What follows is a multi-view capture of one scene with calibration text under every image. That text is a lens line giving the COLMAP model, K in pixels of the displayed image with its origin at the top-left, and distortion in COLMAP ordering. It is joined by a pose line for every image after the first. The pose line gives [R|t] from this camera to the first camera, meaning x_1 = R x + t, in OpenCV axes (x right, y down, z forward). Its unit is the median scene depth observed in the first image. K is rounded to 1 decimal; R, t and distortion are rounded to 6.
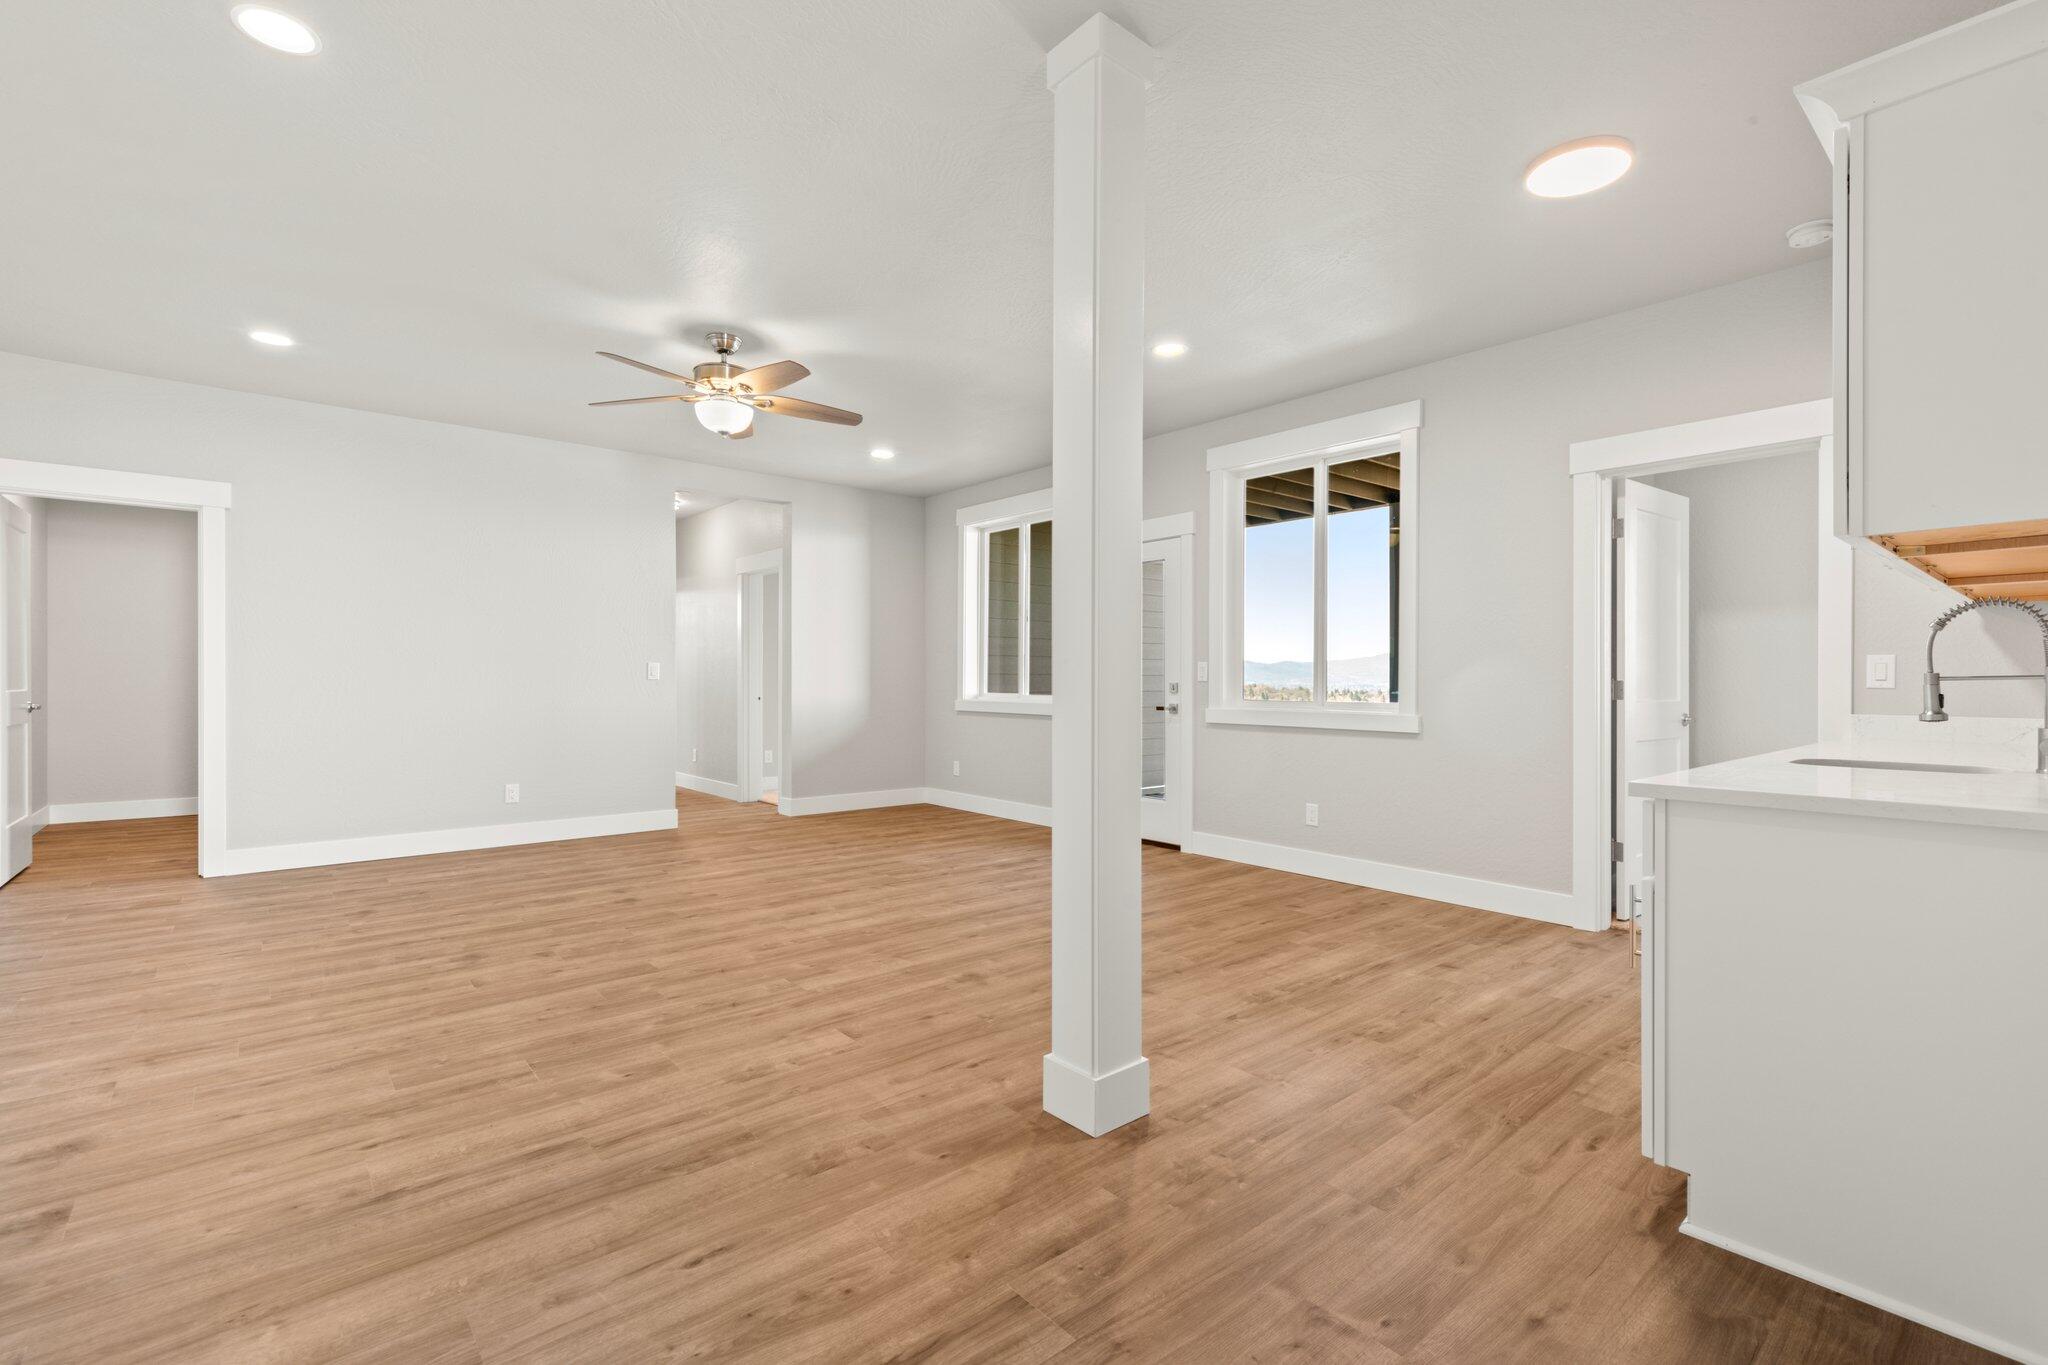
lens RADIAL K [[923.8, 0, 1028.6], [0, 923.8, 678.5], [0, 0, 1]] dist [0.002761, -0.000264]
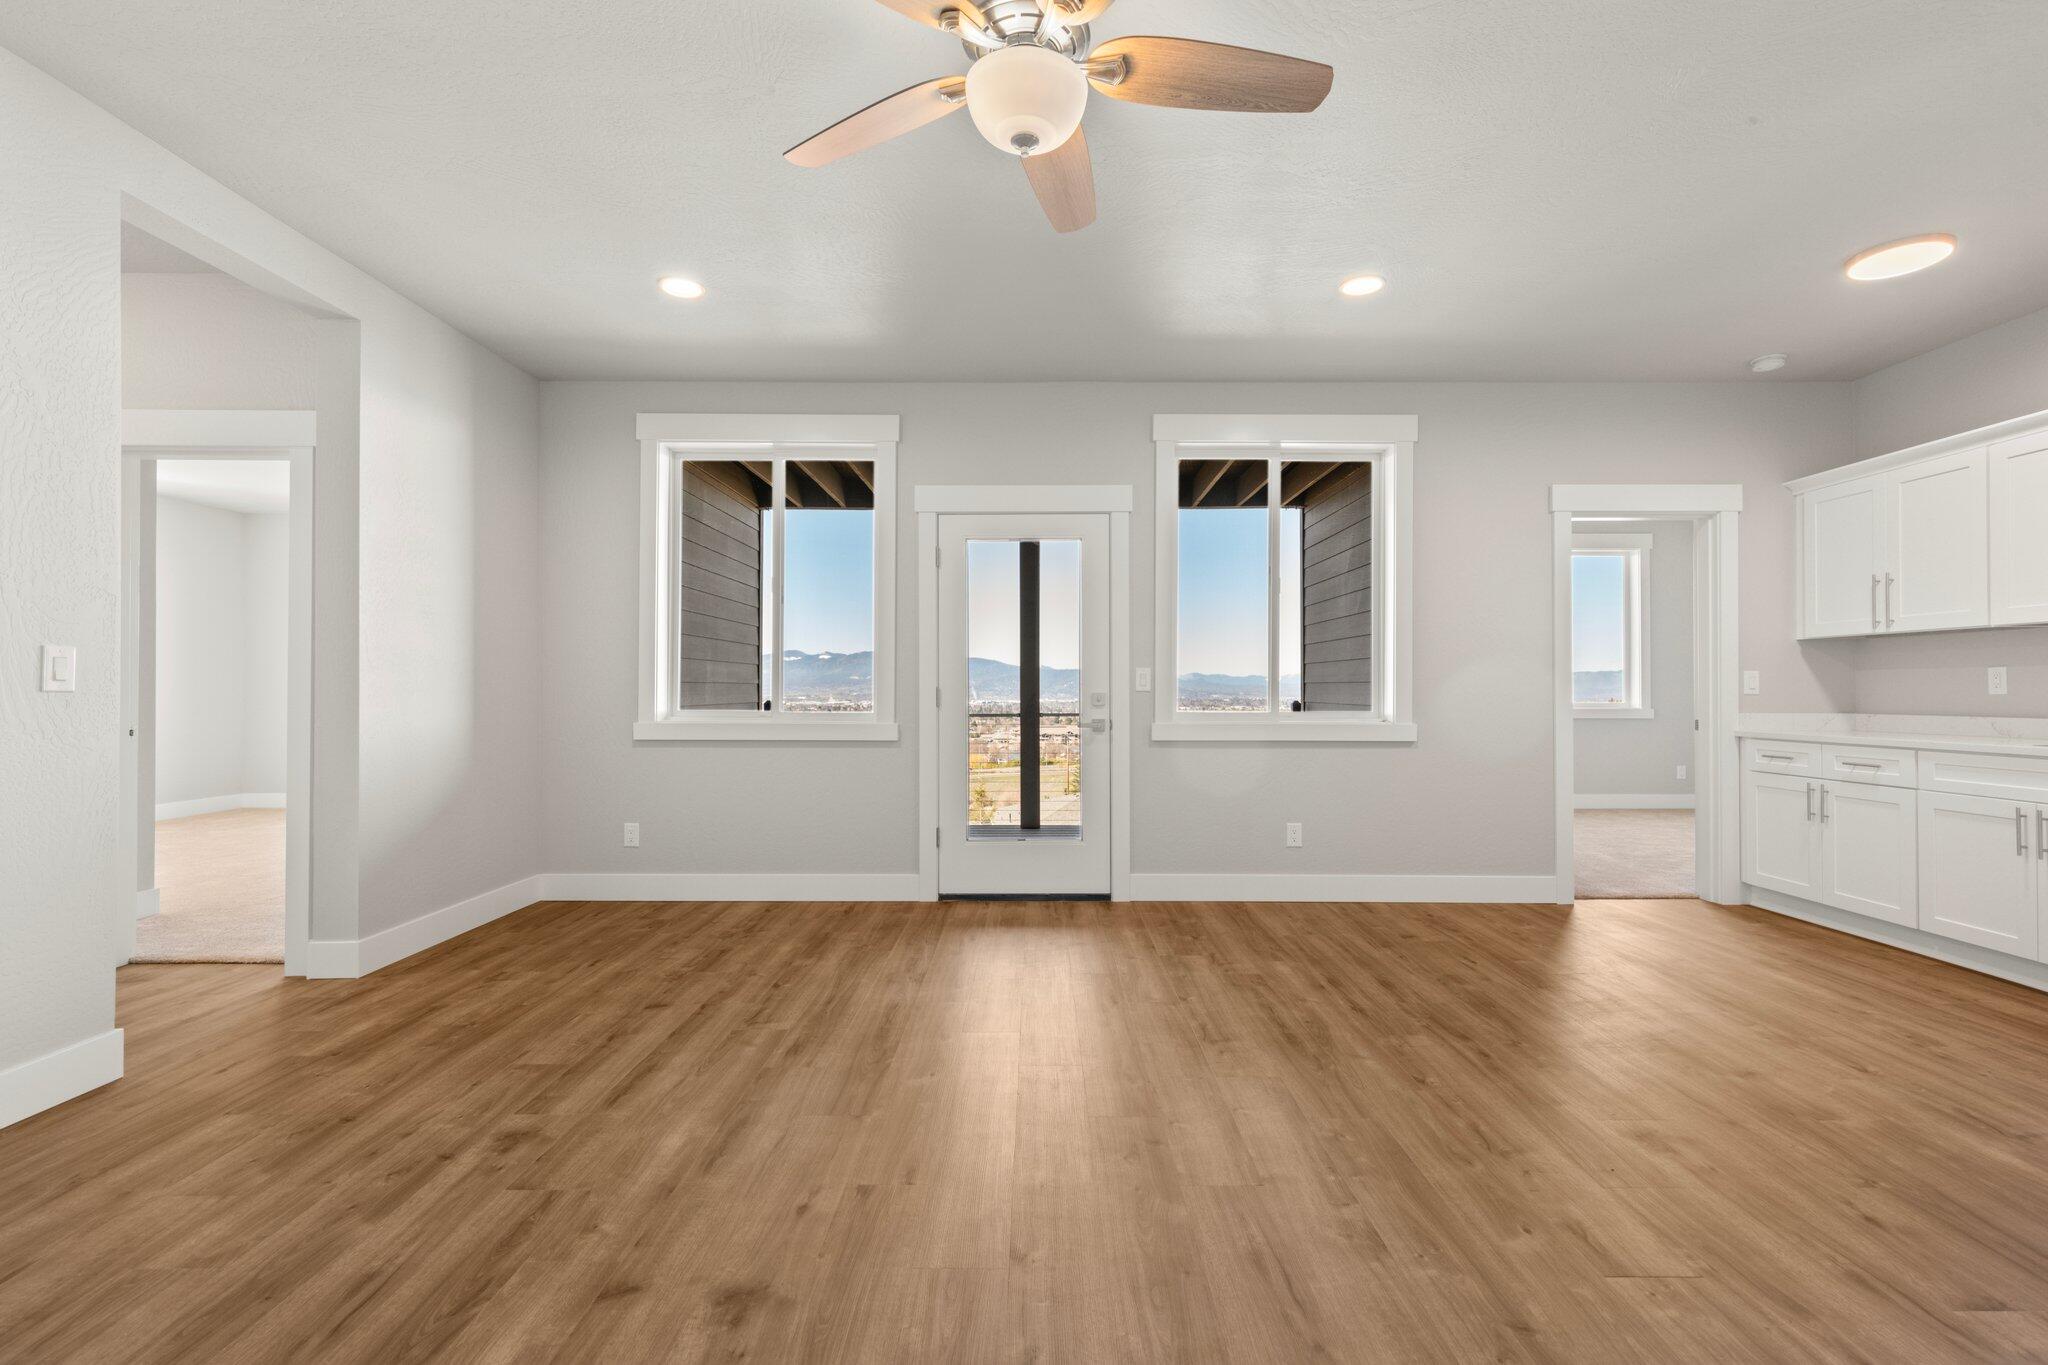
lens RADIAL K [[923.8, 0, 1029.6], [0, 923.8, 685.1], [0, 0, 1]] dist [0.002761, -0.000264]
pose [[0.639897, -0.000844, 0.768460, -0.558654], [-0.001219, 0.999997, 0.002113, -0.004739], [-0.768459, -0.002289, 0.639895, 0.590200]]
